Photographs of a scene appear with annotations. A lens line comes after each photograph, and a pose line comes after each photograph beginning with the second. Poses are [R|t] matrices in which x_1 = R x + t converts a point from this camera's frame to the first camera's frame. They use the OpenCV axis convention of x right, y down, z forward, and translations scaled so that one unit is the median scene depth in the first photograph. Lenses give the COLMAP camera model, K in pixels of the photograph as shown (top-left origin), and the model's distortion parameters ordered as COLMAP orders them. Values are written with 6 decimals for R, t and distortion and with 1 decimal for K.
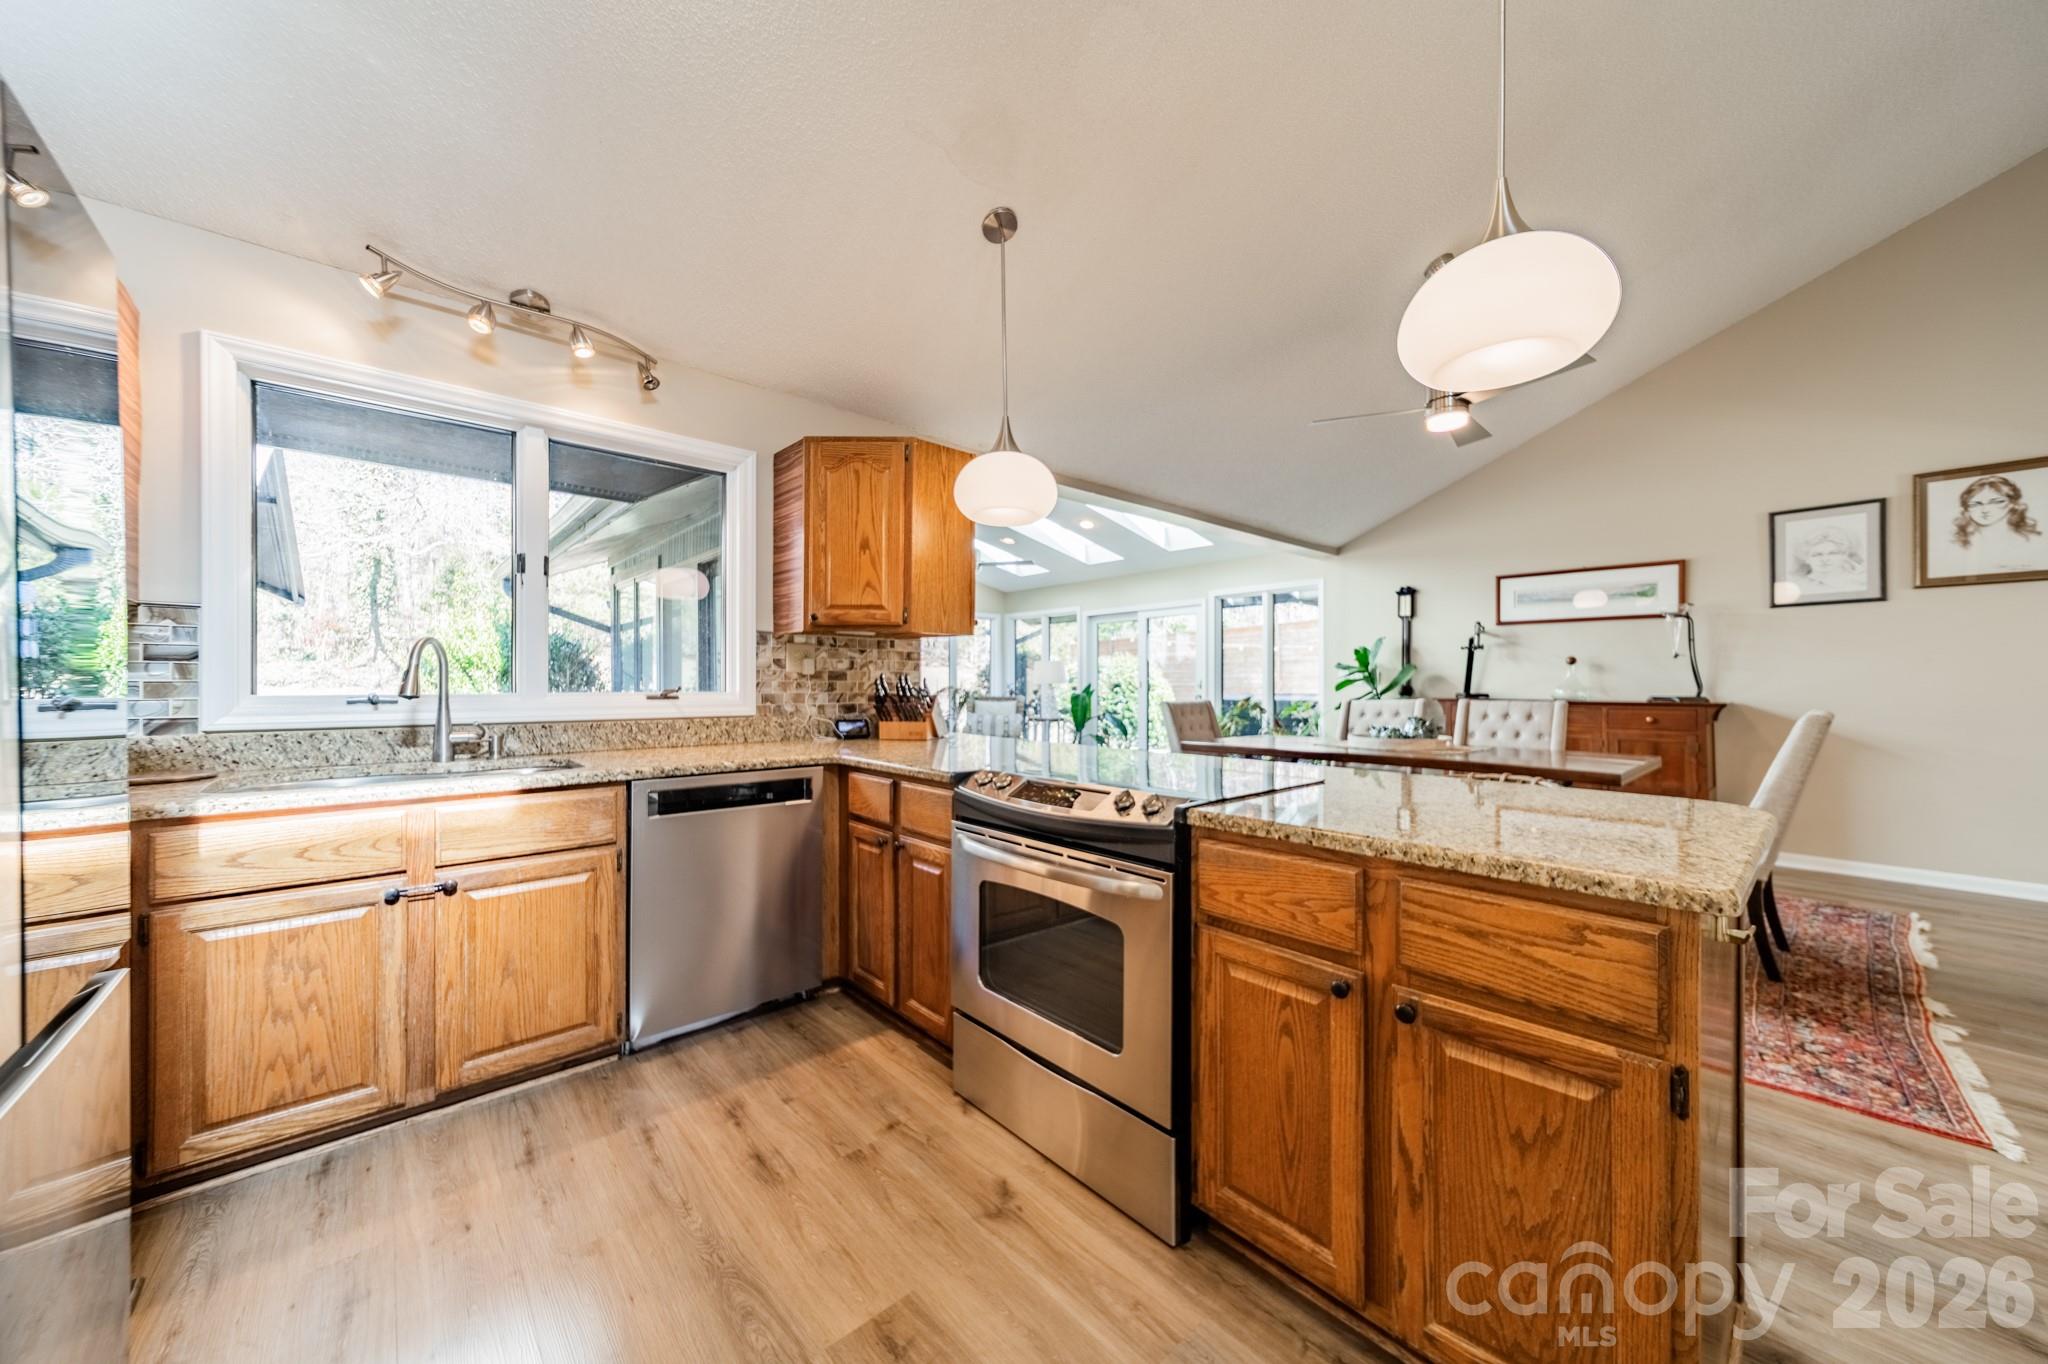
lens RADIAL K [[718.4, 0, 1026.8], [0, 718.4, 682.6], [0, 0, 1]] dist [0.006491, 0.000172]
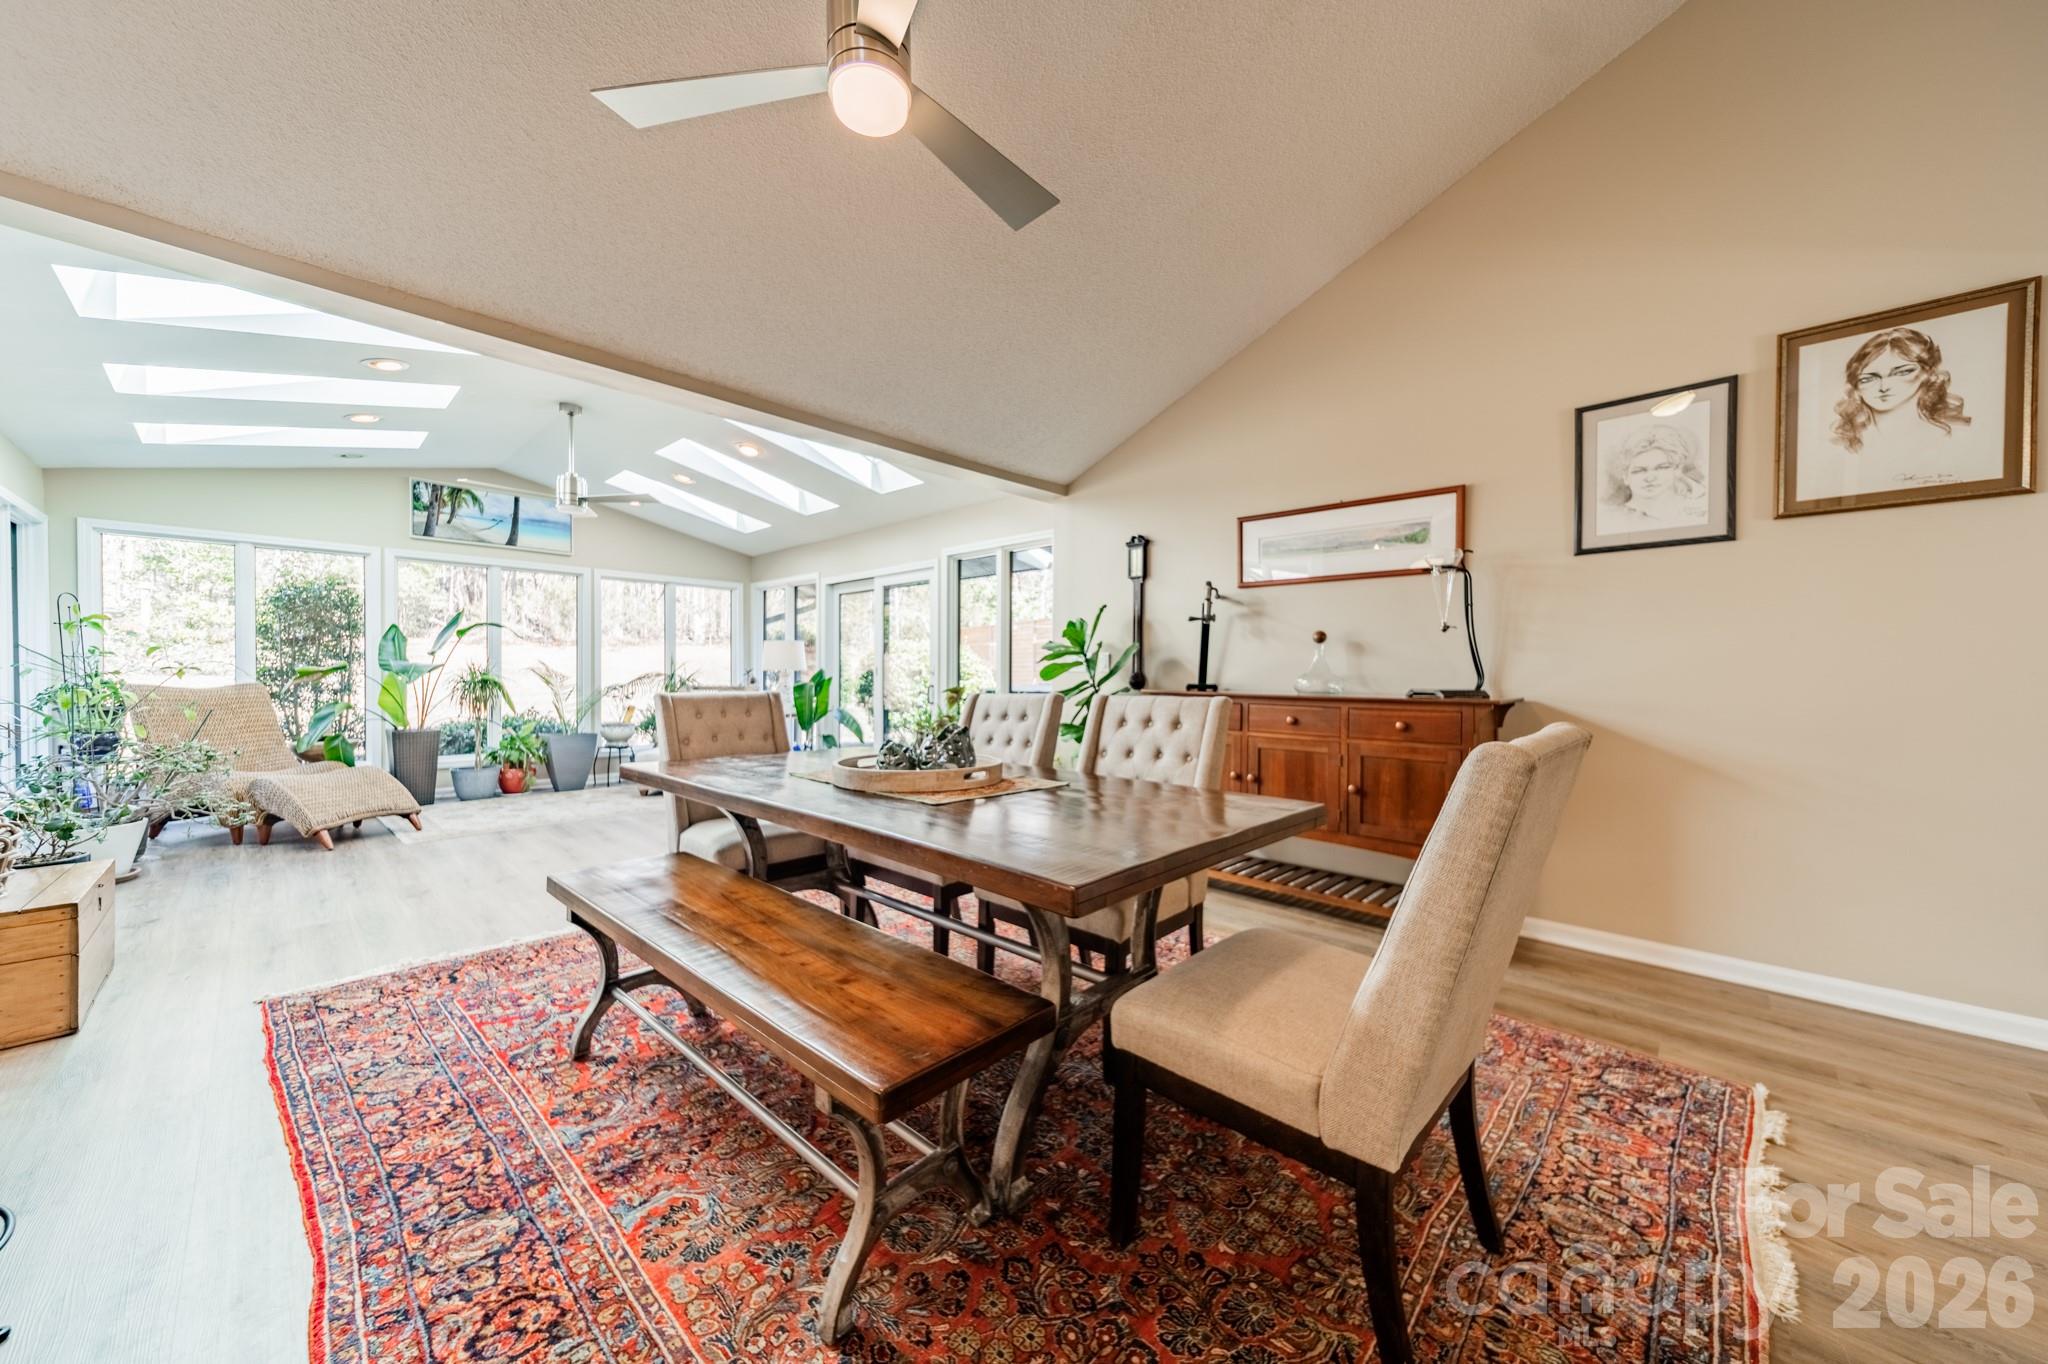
lens RADIAL K [[718.4, 0, 1022.0], [0, 718.4, 681.3], [0, 0, 1]] dist [0.006491, 0.000172]
pose [[0.997294, 0.004978, 0.073344, 0.468608], [-0.005963, 0.999895, 0.013211, 0.004915], [-0.073271, -0.013612, 0.997219, 0.374599]]
